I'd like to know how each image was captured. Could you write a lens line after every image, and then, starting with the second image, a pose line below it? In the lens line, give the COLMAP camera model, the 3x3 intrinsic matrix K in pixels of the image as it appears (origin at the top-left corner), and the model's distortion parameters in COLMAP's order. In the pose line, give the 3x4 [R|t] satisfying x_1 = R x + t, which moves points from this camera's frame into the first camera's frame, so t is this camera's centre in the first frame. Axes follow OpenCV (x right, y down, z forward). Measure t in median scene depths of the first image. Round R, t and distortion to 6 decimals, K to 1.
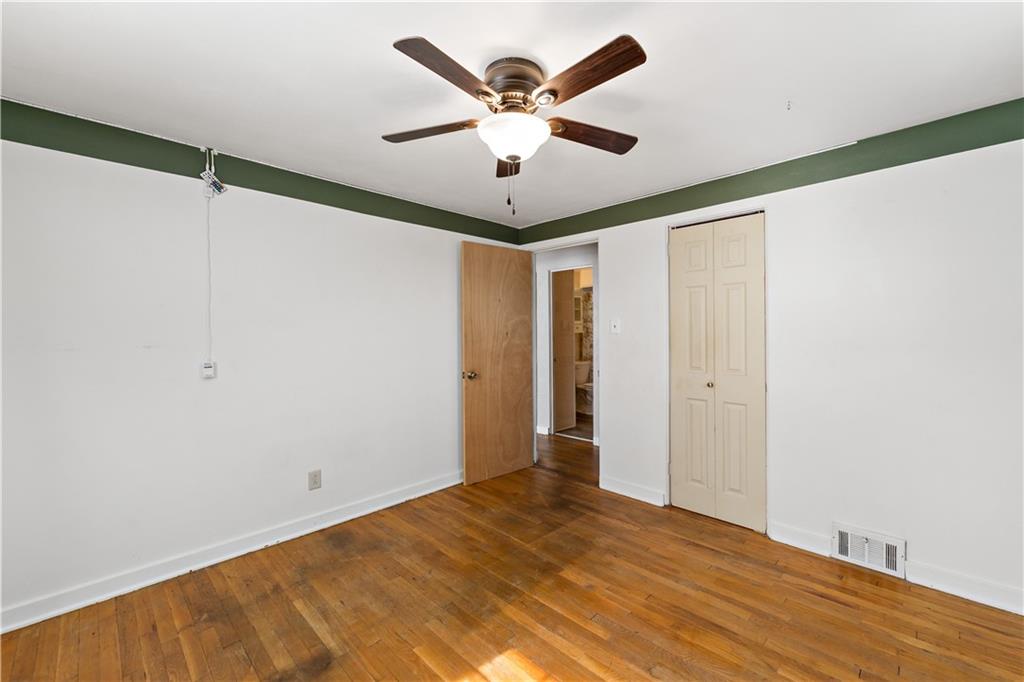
lens RADIAL K [[410.7, 0, 514.5], [0, 410.7, 330.4], [0, 0, 1]] dist [0.000606, 0.001240]
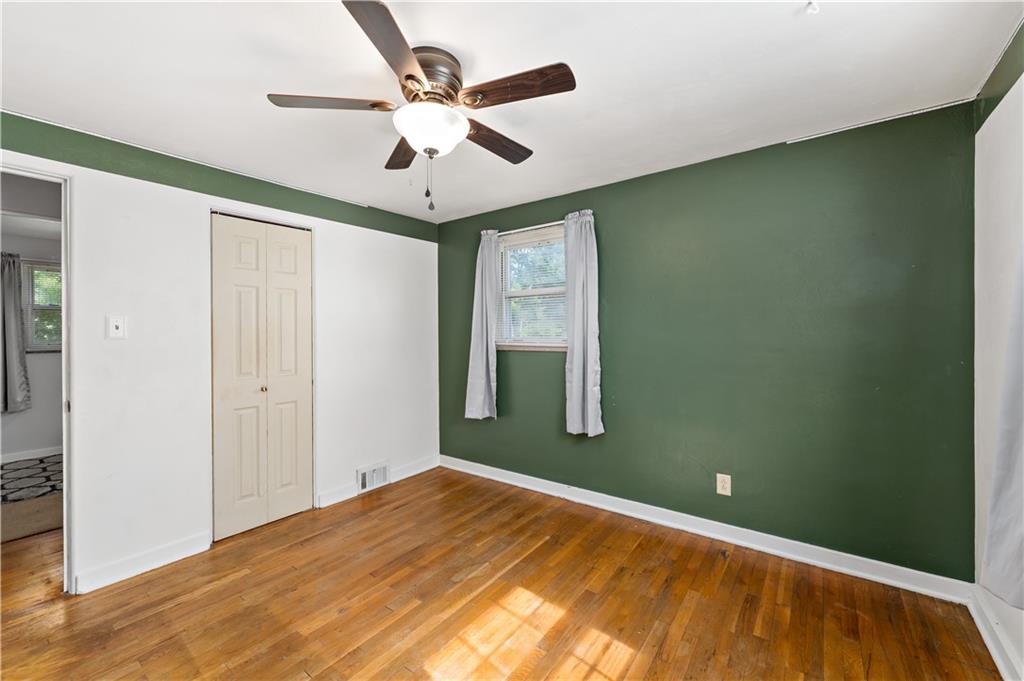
lens RADIAL K [[410.0, 0, 513.8], [0, 410.0, 336.9], [0, 0, 1]] dist [0.002037, 0.000087]
pose [[-0.129993, -0.001813, 0.991513, -0.644389], [0.006171, 0.999977, 0.002638, 0.011037], [-0.991496, 0.006462, -0.129979, 0.611845]]
